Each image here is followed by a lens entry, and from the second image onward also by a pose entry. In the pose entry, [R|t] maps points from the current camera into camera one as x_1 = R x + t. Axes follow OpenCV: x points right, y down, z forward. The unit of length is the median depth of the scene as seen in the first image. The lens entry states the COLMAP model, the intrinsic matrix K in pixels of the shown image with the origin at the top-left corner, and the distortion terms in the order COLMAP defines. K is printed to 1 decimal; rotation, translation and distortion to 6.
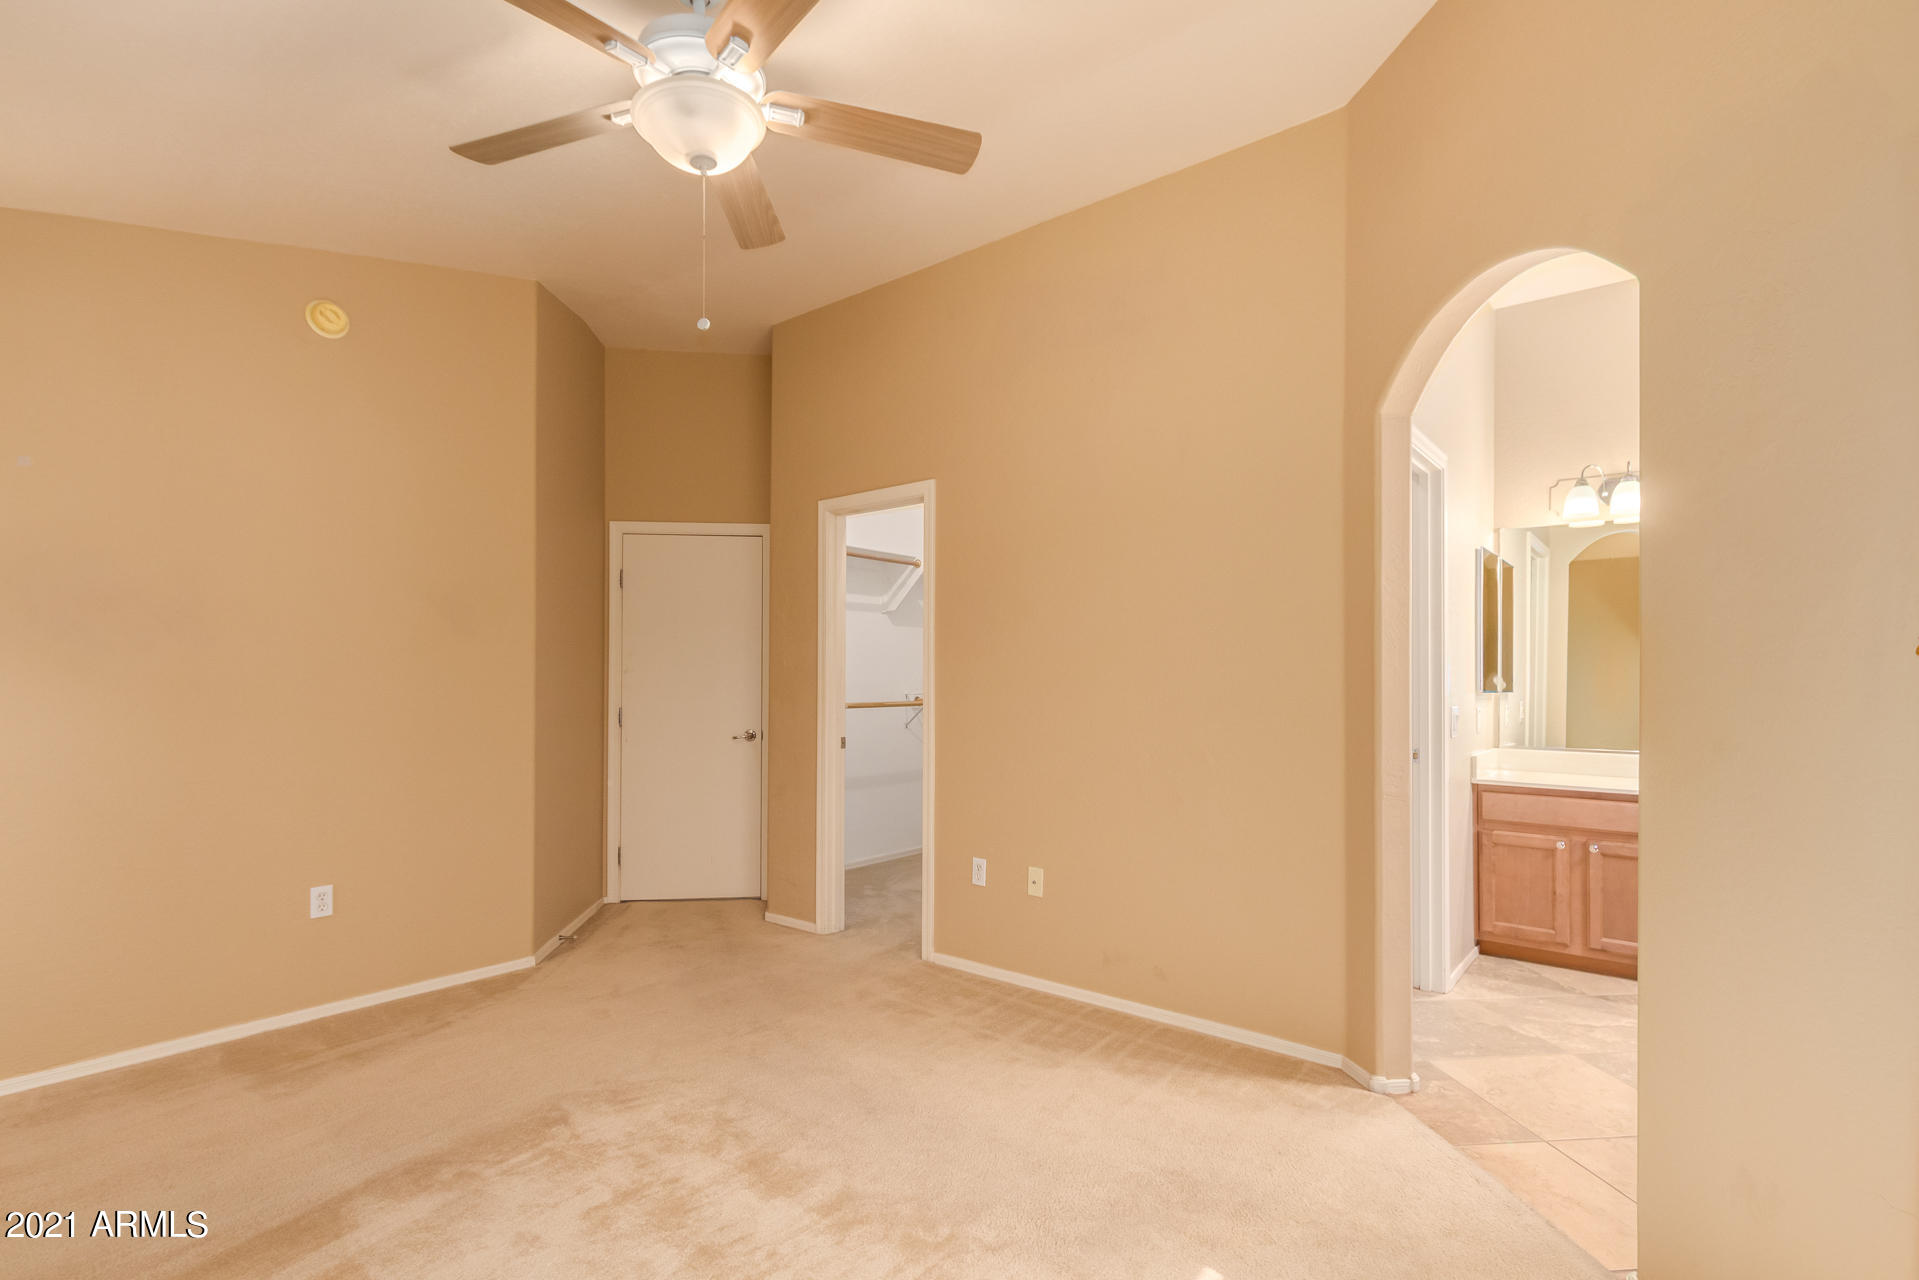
lens RADIAL K [[896.5, 0, 955.5], [0, 896.5, 684.0], [0, 0, 1]] dist [-0.000075, -0.000049]
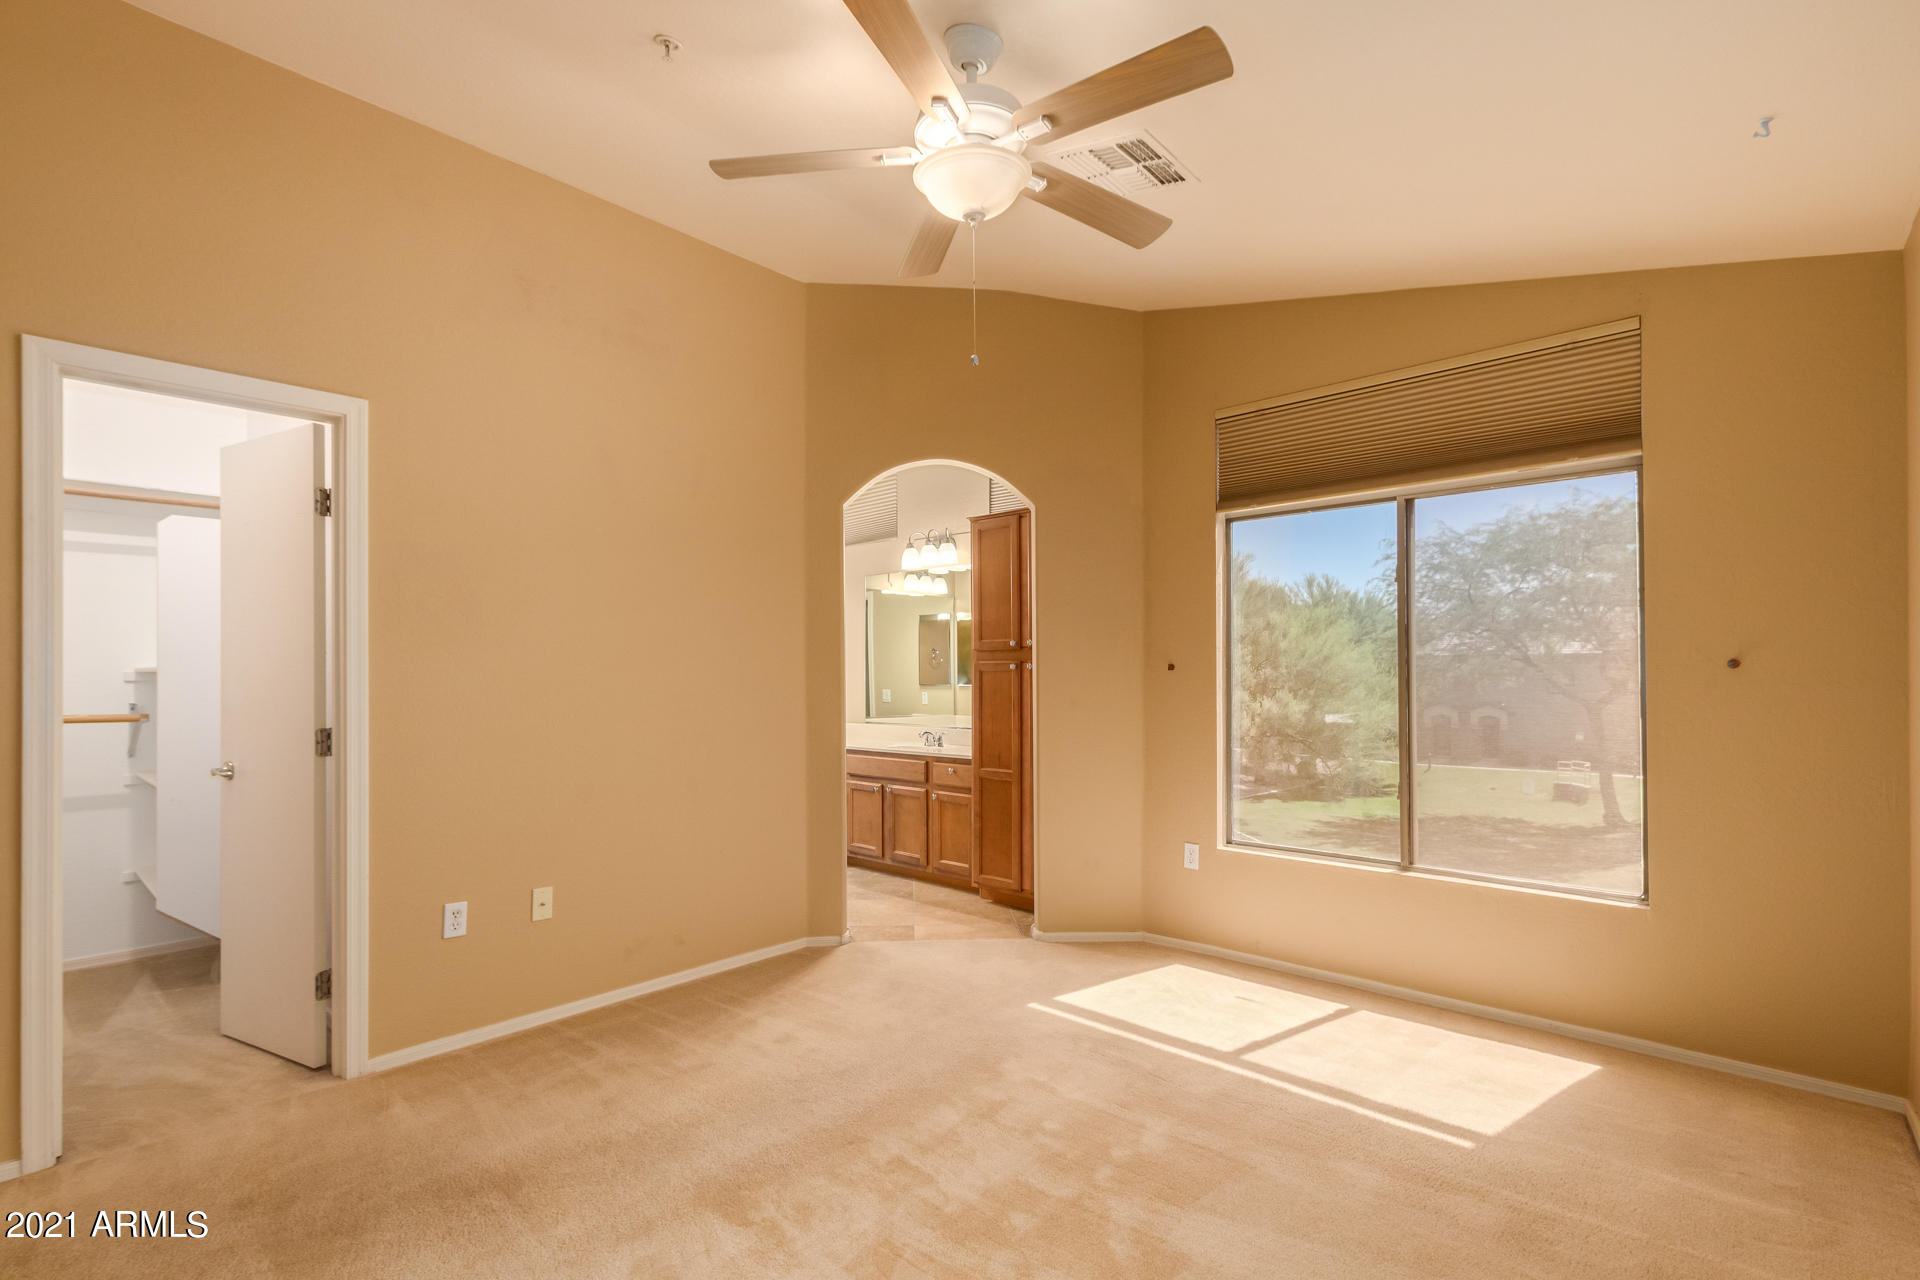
lens RADIAL K [[873.9, 0, 959.5], [0, 873.9, 671.3], [0, 0, 1]] dist [0.013607, -0.000348]
pose [[0.059120, -0.000625, 0.998251, -0.713516], [0.001816, 0.999998, 0.000518, -0.011212], [-0.998249, 0.001782, 0.059121, 0.496322]]
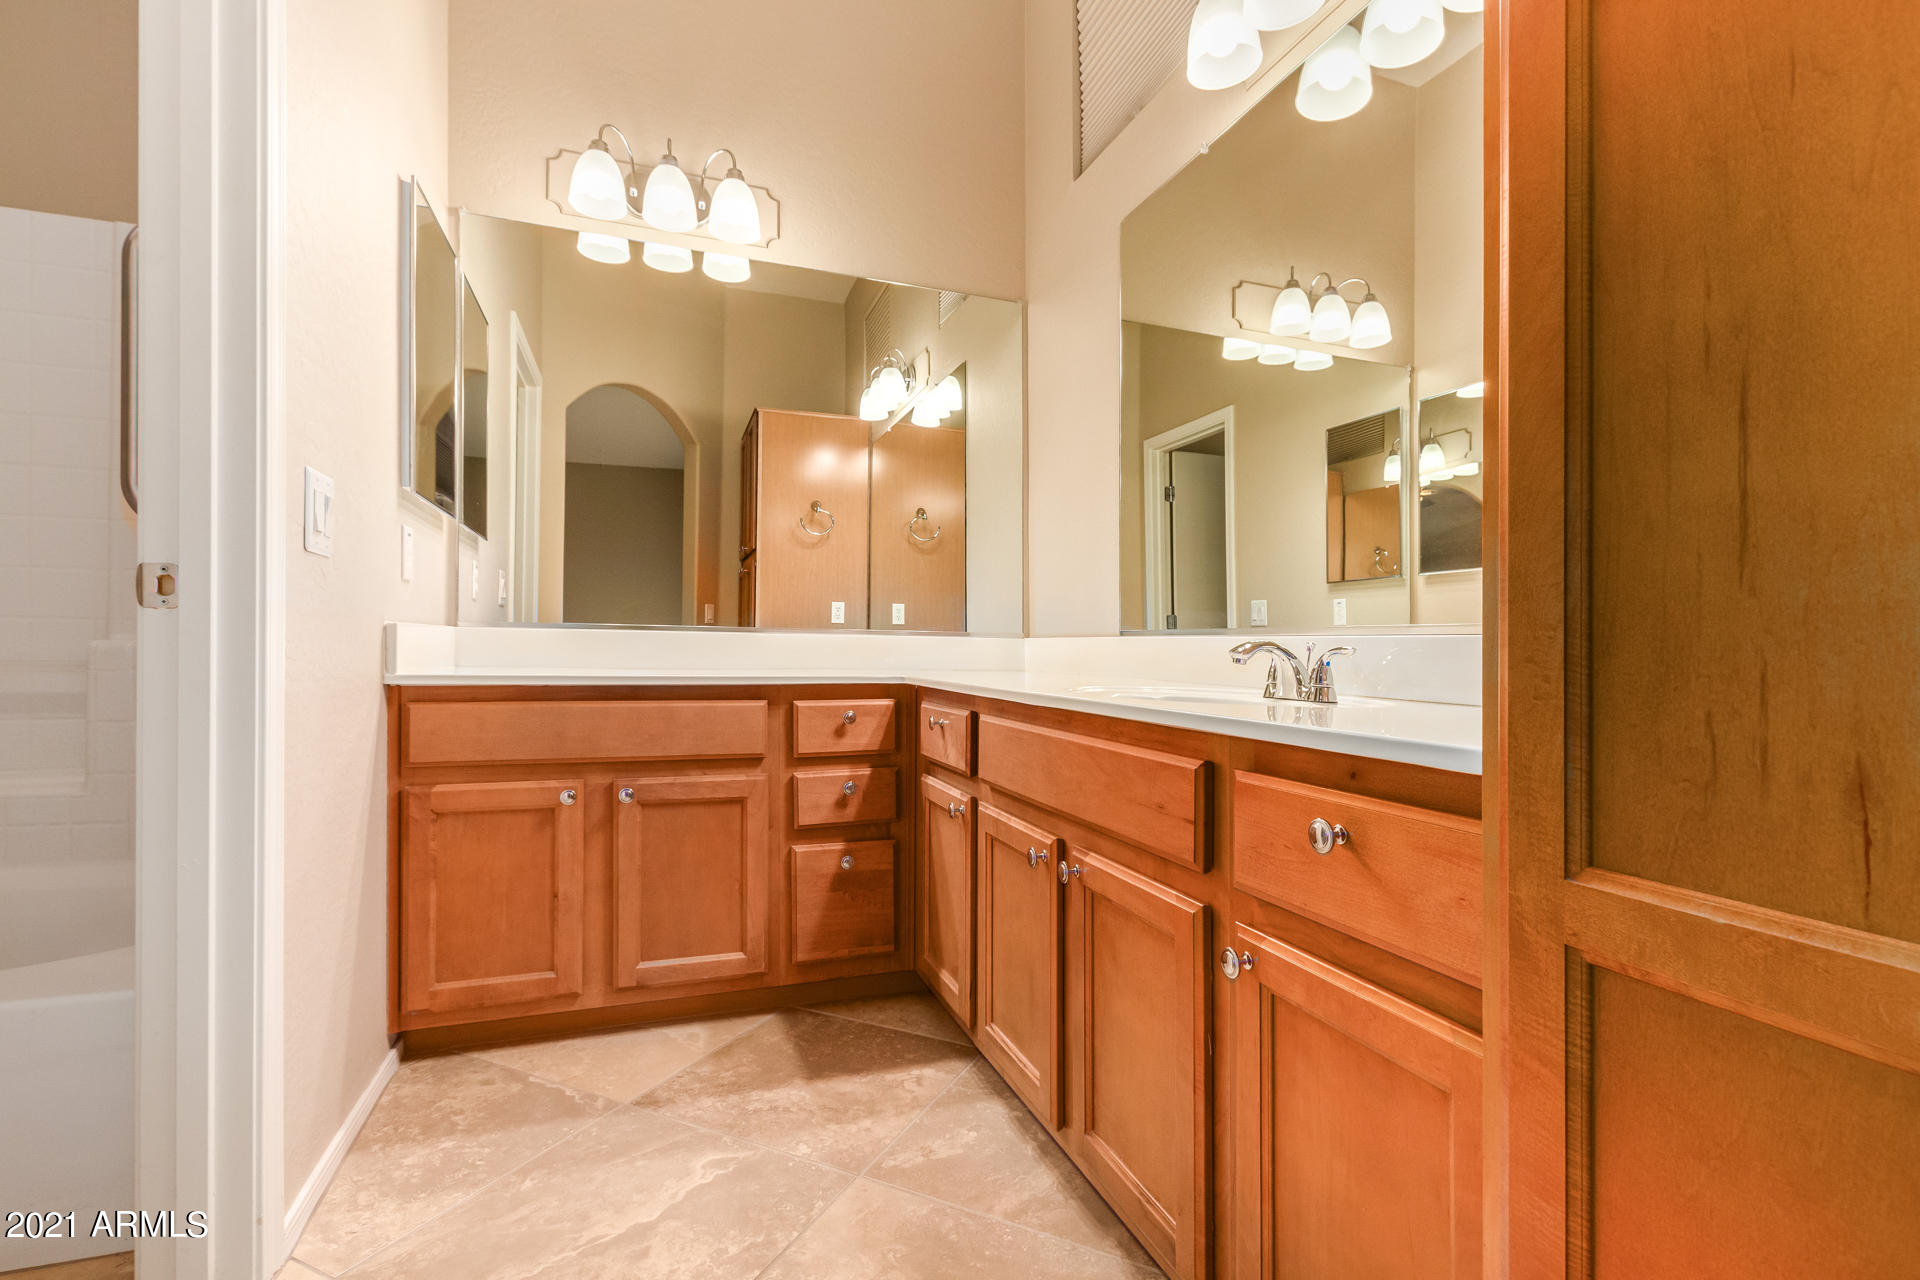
lens RADIAL K [[895.6, 0, 967.2], [0, 895.6, 644.6], [0, 0, 1]] dist [0.014067, -0.000112]
pose [[0.513608, 0.002673, 0.858021, 0.358884], [-0.005772, 0.999983, 0.000340, 0.093207], [-0.858006, -0.005127, 0.513615, 0.550879]]
